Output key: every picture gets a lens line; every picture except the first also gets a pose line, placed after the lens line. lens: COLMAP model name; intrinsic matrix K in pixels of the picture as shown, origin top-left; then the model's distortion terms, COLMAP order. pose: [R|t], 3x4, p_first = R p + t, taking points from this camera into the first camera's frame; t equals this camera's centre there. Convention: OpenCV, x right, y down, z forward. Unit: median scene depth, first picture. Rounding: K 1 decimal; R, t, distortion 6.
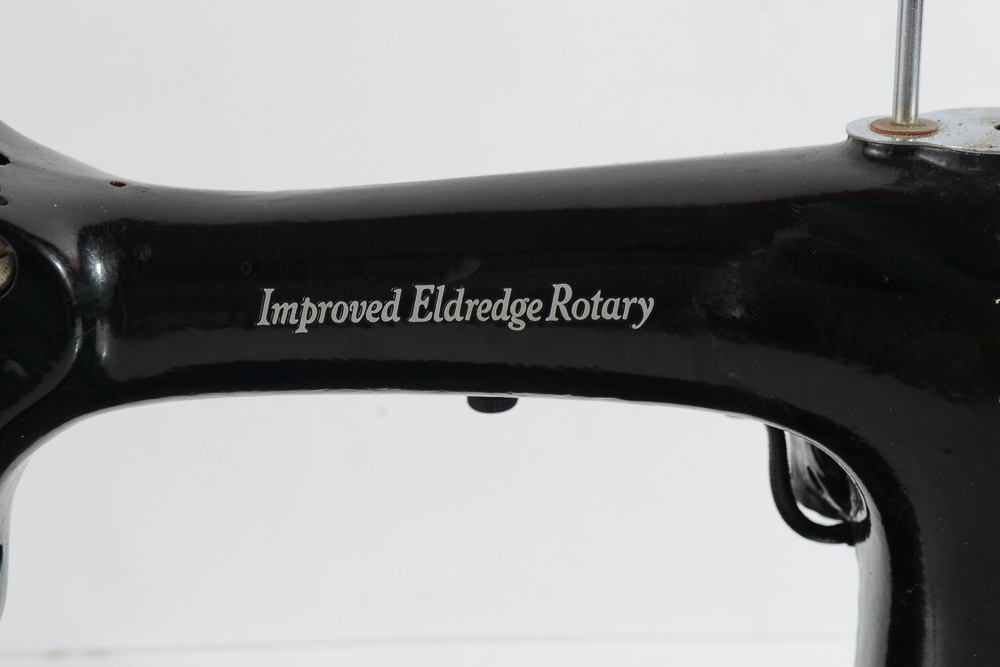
lens RADIAL K [[2351.8, 0, 506.8], [0, 2351.8, 333.1], [0, 0, 1]] dist [0.236648, 0.000000]
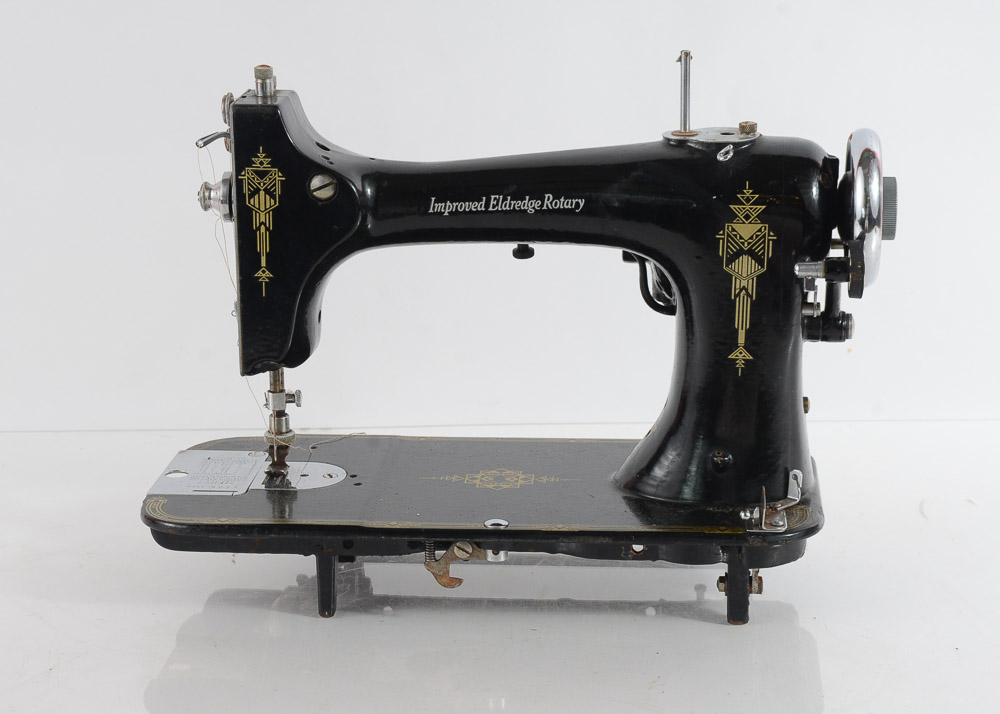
lens RADIAL K [[2680.6, 0, 507.3], [0, 2680.6, 405.4], [0, 0, 1]] dist [0.289510, 0.000000]
pose [[0.999618, -0.002628, -0.027511, 0.057684], [0.001554, 0.999239, -0.038981, 0.317822], [0.027592, 0.038923, 0.998861, -1.880017]]
